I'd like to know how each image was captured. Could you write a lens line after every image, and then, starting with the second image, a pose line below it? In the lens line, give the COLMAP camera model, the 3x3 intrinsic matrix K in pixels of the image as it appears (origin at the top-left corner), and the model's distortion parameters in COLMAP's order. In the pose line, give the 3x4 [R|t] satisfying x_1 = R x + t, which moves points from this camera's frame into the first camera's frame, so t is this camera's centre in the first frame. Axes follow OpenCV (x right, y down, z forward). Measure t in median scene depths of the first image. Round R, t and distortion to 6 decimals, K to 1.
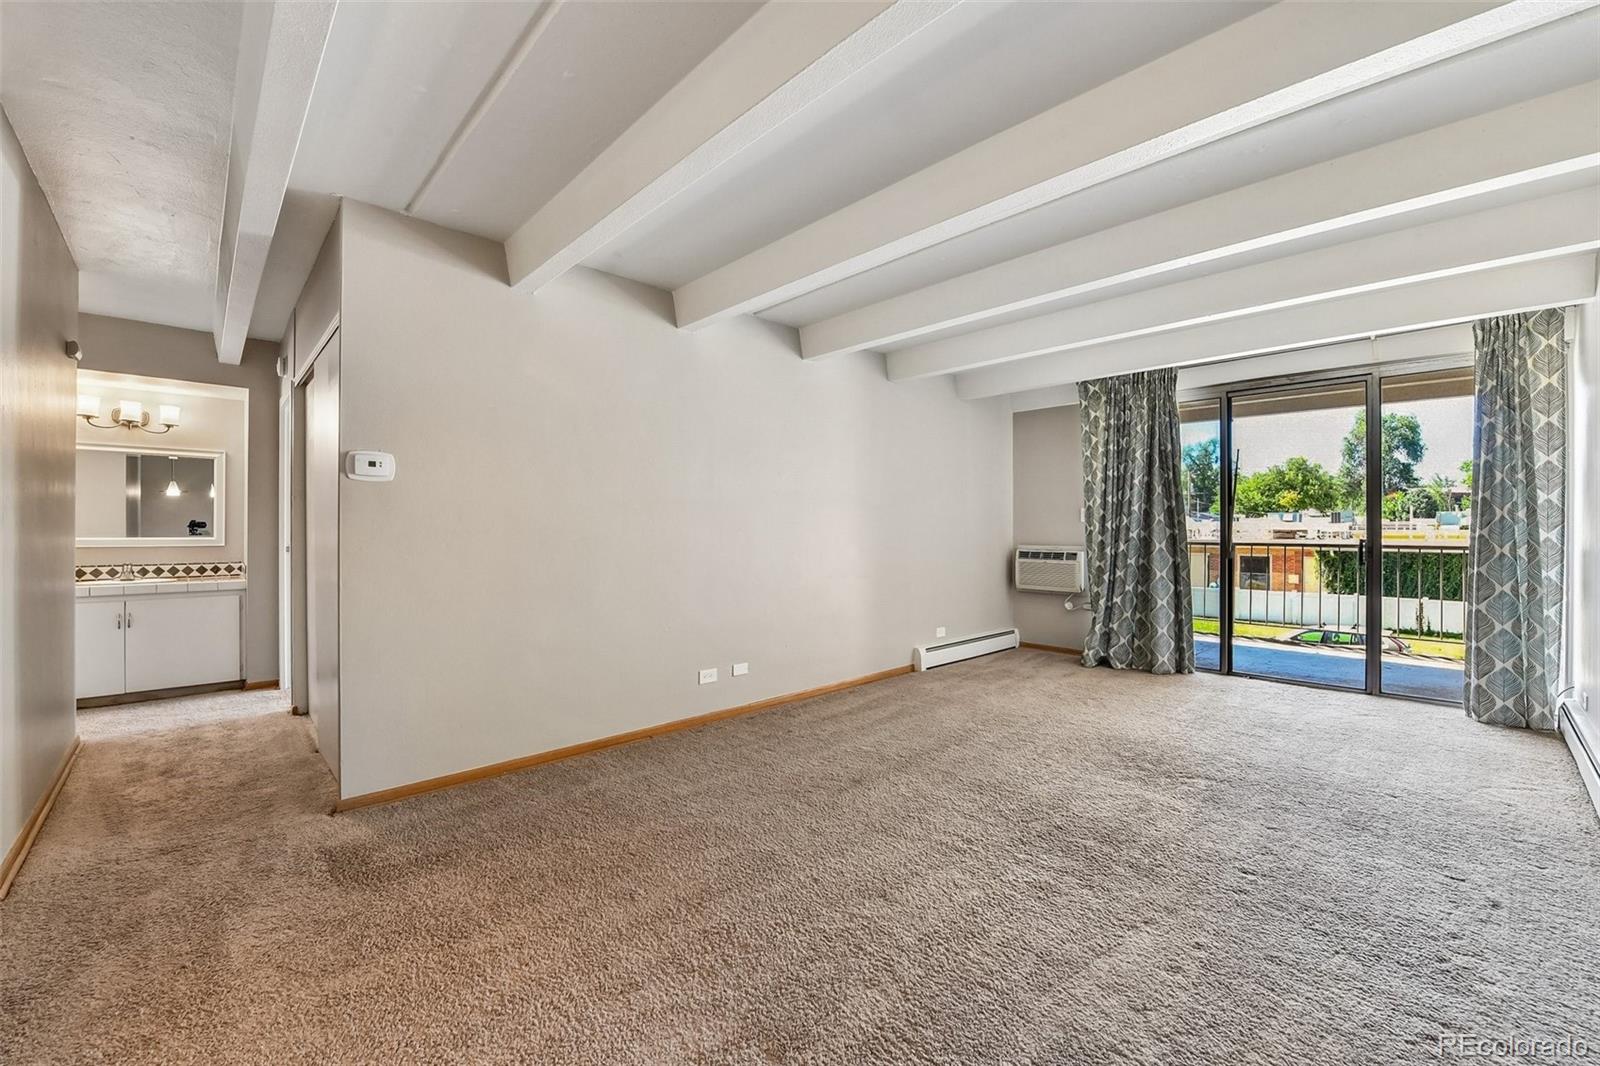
lens RADIAL K [[647.1, 0, 808.3], [0, 647.1, 528.7], [0, 0, 1]] dist [-0.021284, -0.000151]
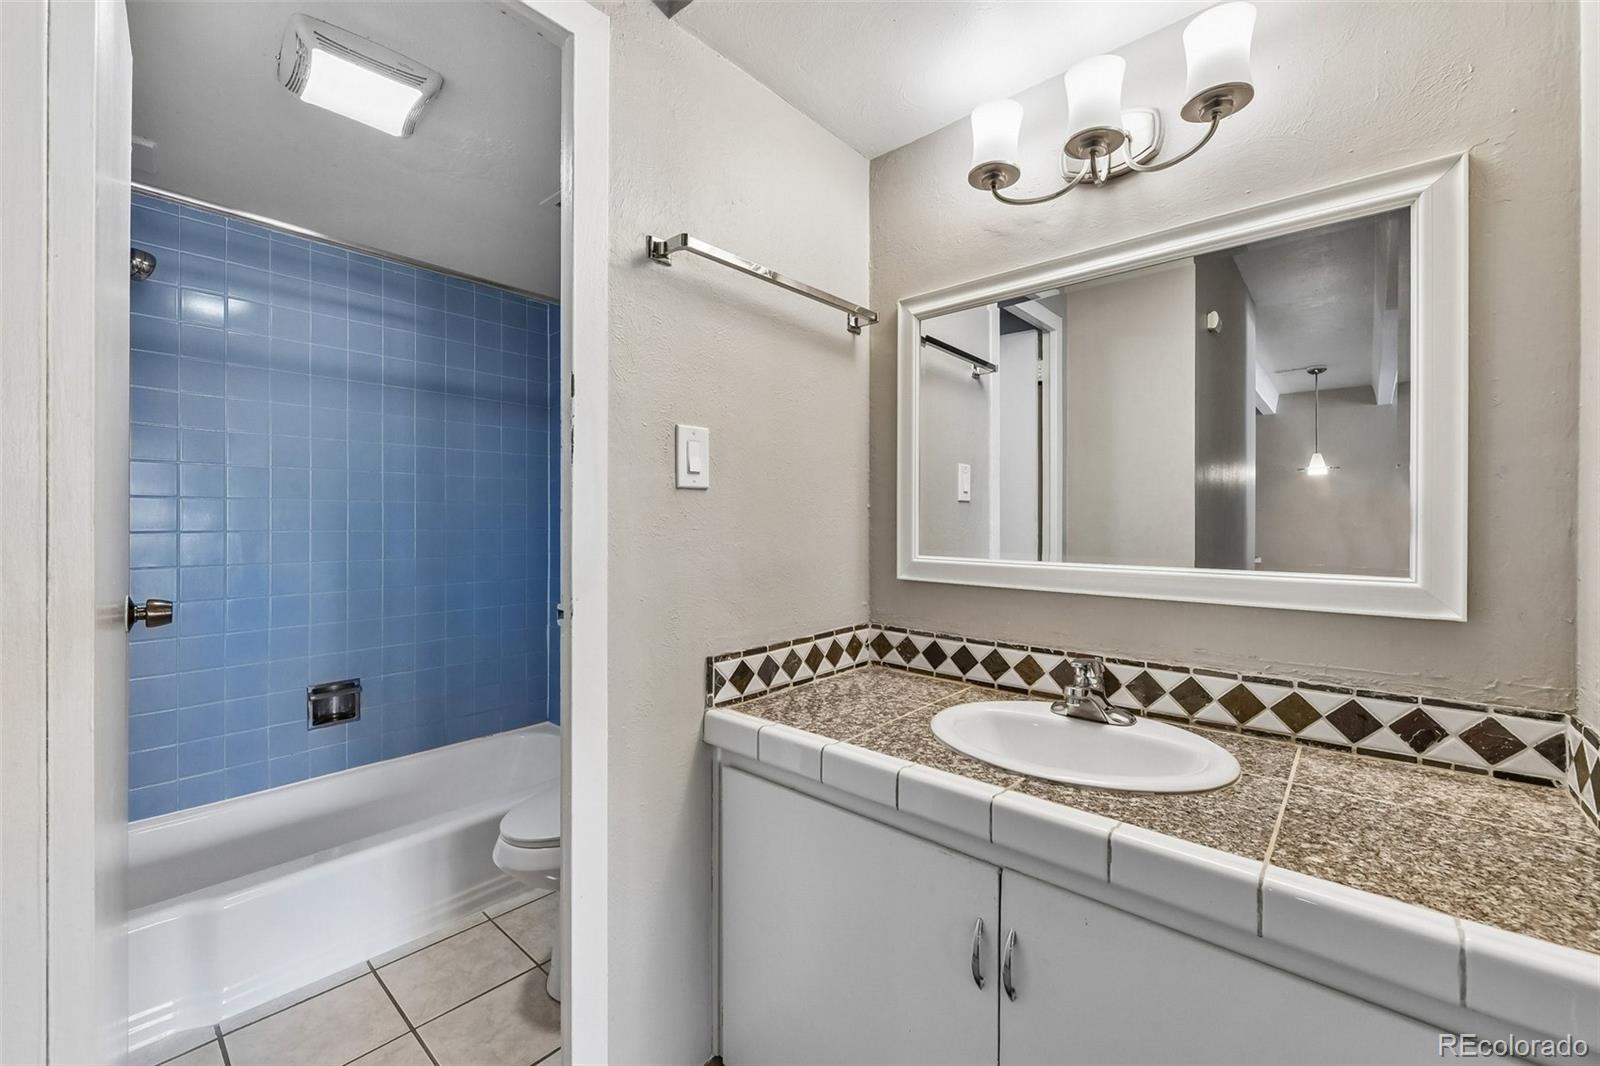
lens RADIAL K [[639.6, 0, 803.6], [0, 639.6, 518.4], [0, 0, 1]] dist [-0.001237, -0.000109]
pose [[0.090226, -0.002975, -0.995917, -0.729316], [0.002354, 0.999993, -0.002774, -0.006298], [0.995919, -0.002094, 0.090233, 0.765912]]
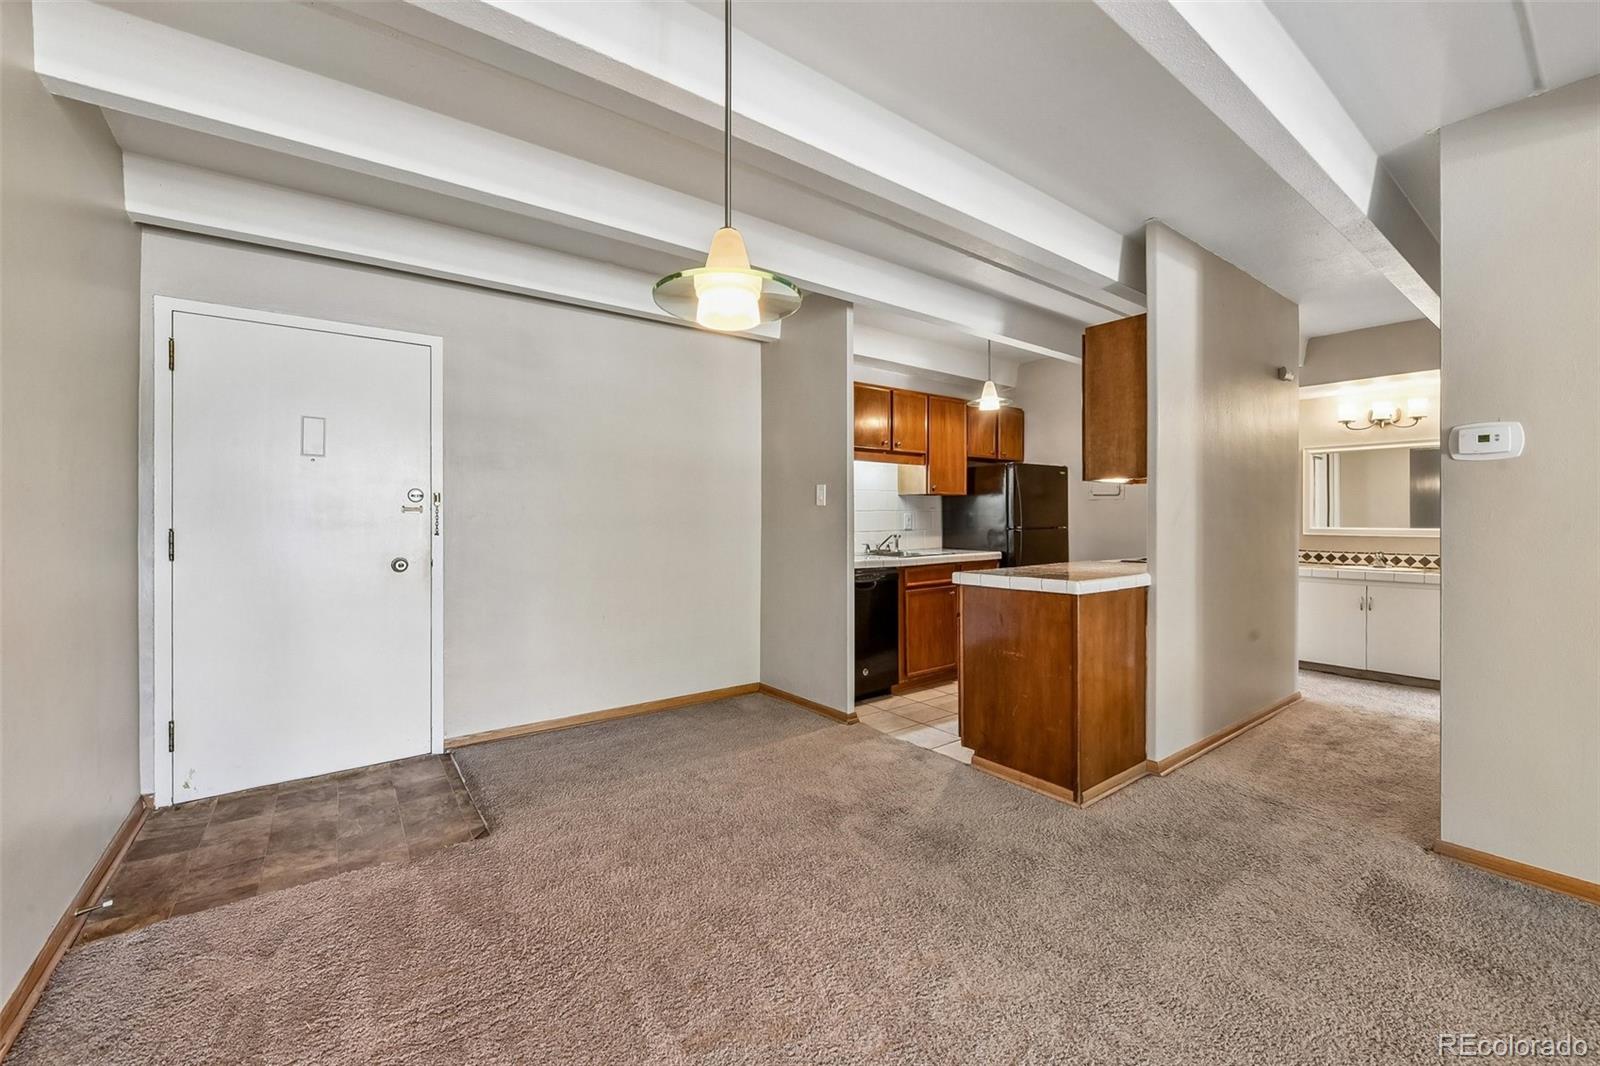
lens RADIAL K [[636.3, 0, 807.0], [0, 636.3, 526.0], [0, 0, 1]] dist [-0.001853, -0.000776]
pose [[-0.117376, 0.008482, -0.993051, 0.105702], [0.002707, 0.999963, 0.008222, -0.000698], [0.993084, -0.001723, -0.117394, 0.138547]]
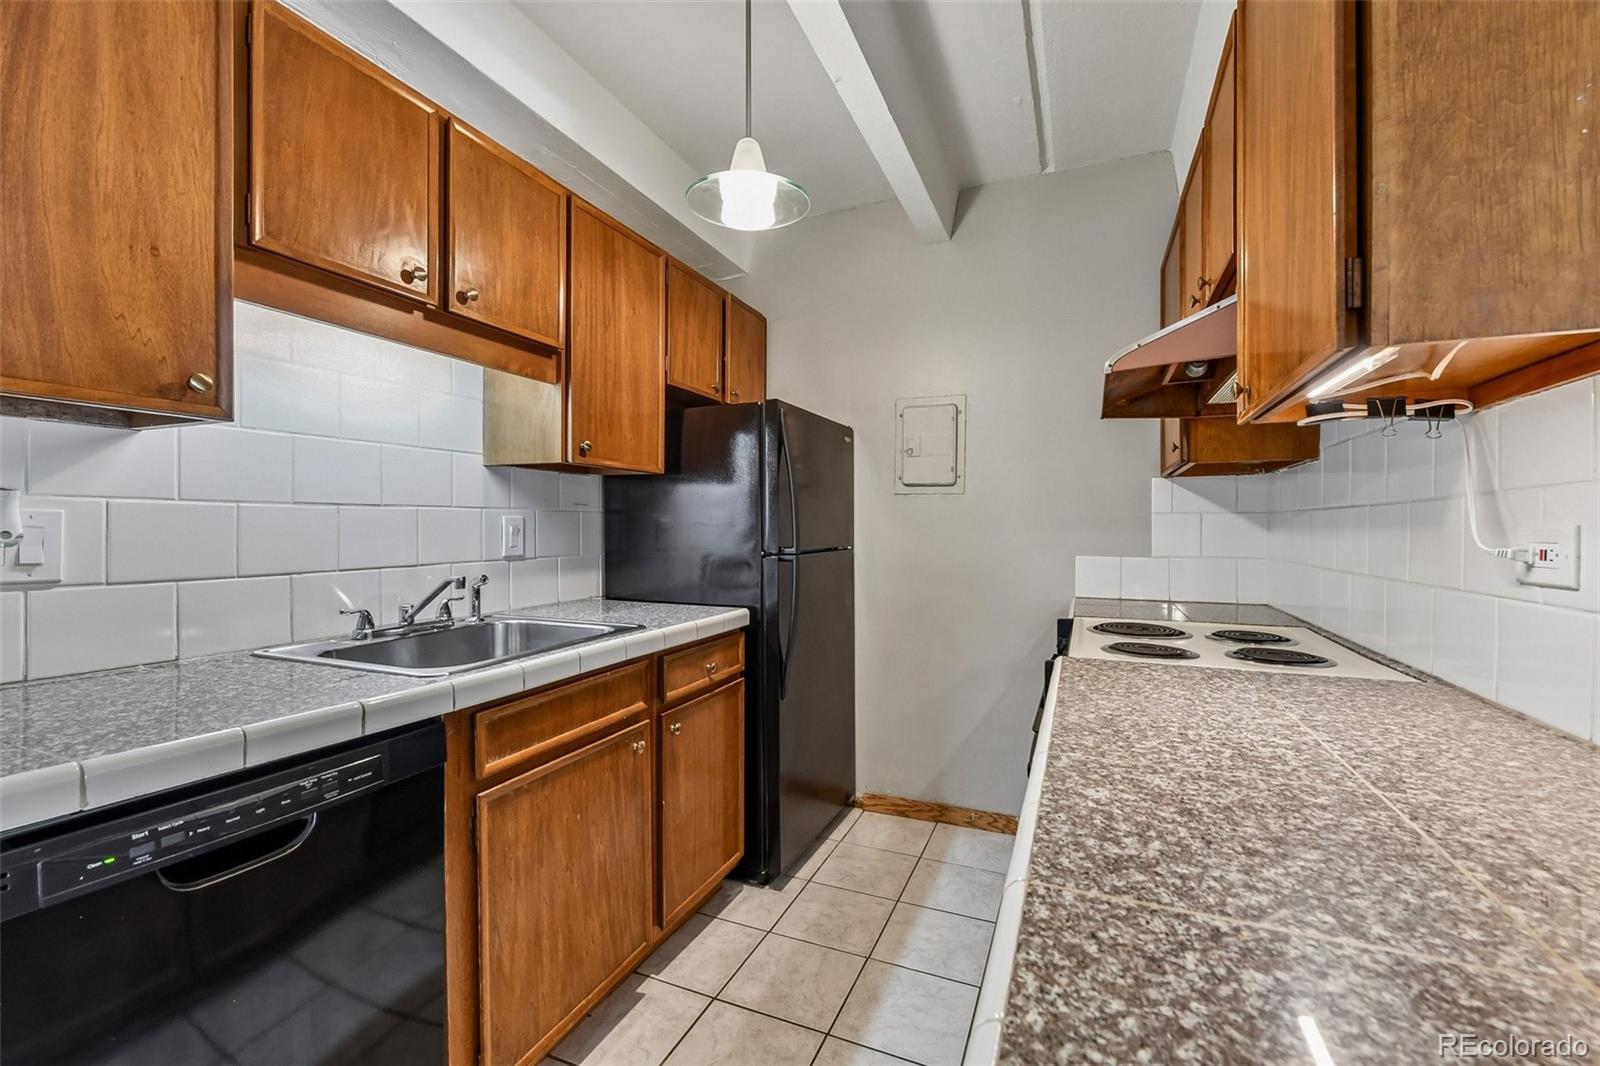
lens RADIAL K [[666.0, 0, 808.6], [0, 666.0, 533.3], [0, 0, 1]] dist [0.002209, -0.003249]
pose [[0.394797, 0.006175, -0.918748, -0.491941], [-0.001308, 0.999980, 0.006159, -0.003826], [0.918767, -0.001230, 0.394797, 0.185278]]
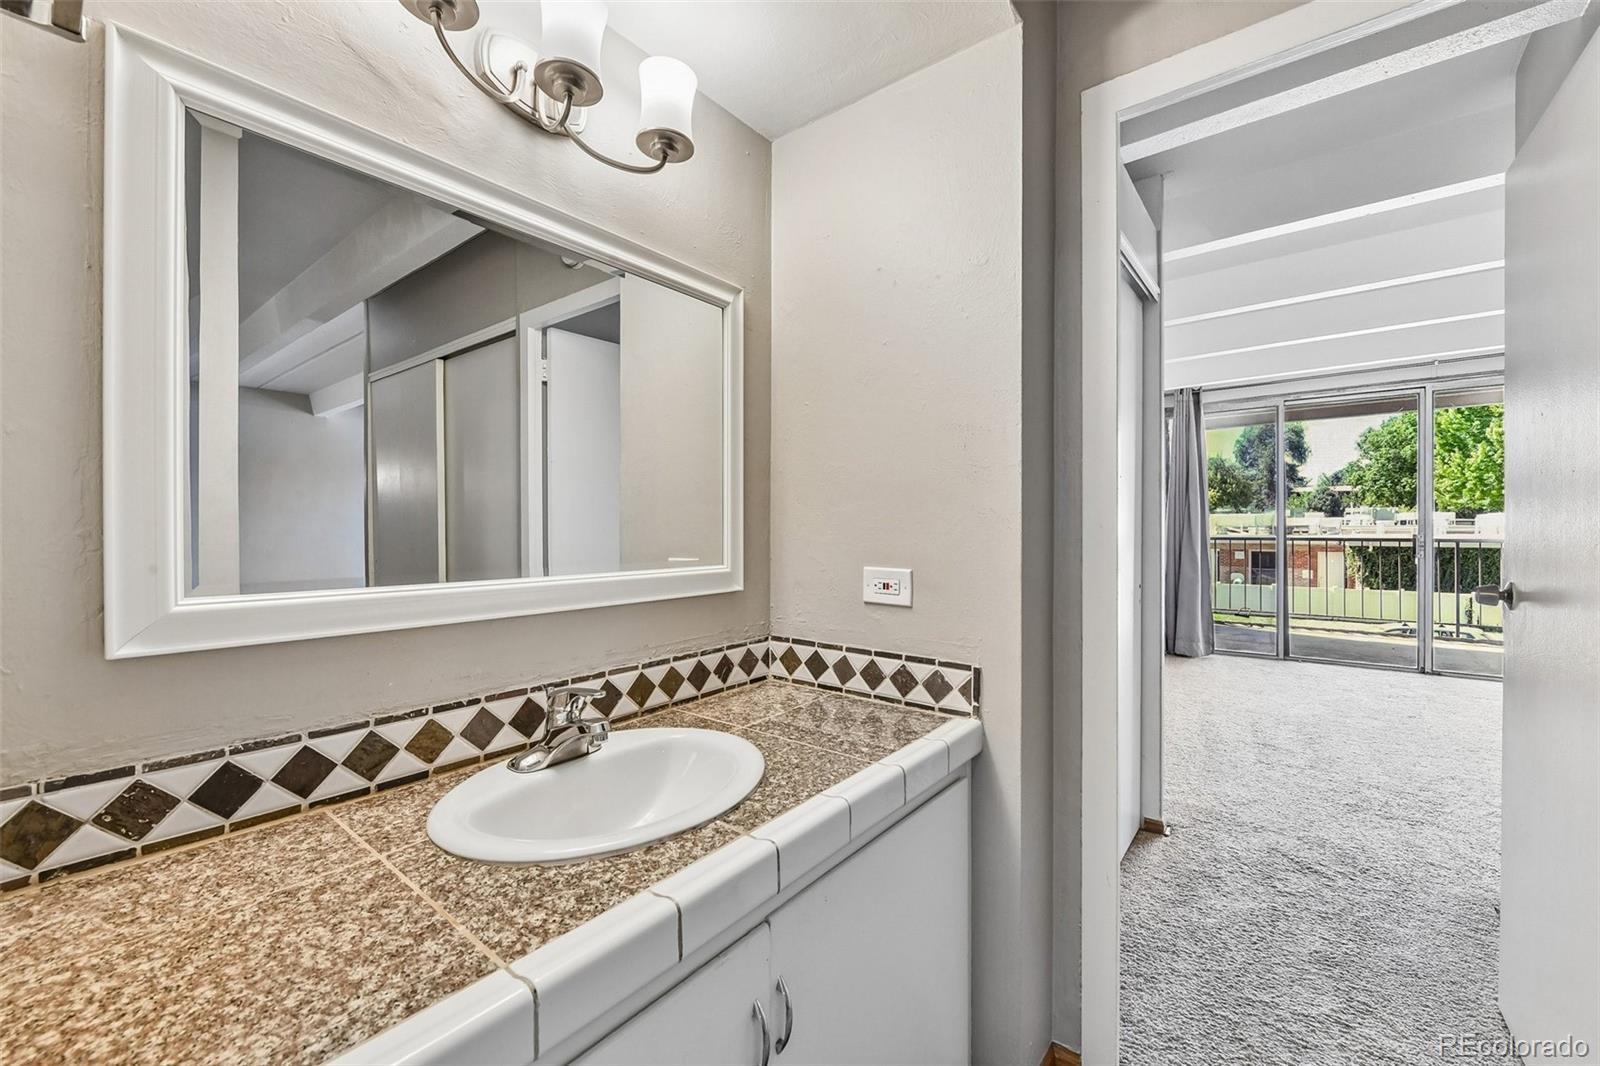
lens RADIAL K [[636.3, 0, 807.0], [0, 636.3, 526.0], [0, 0, 1]] dist [-0.001853, -0.000776]
pose [[0.990003, -0.004706, 0.140970, -0.924145], [0.004825, 0.999988, -0.000502, -0.004762], [-0.140966, 0.001177, 0.990014, 0.678436]]
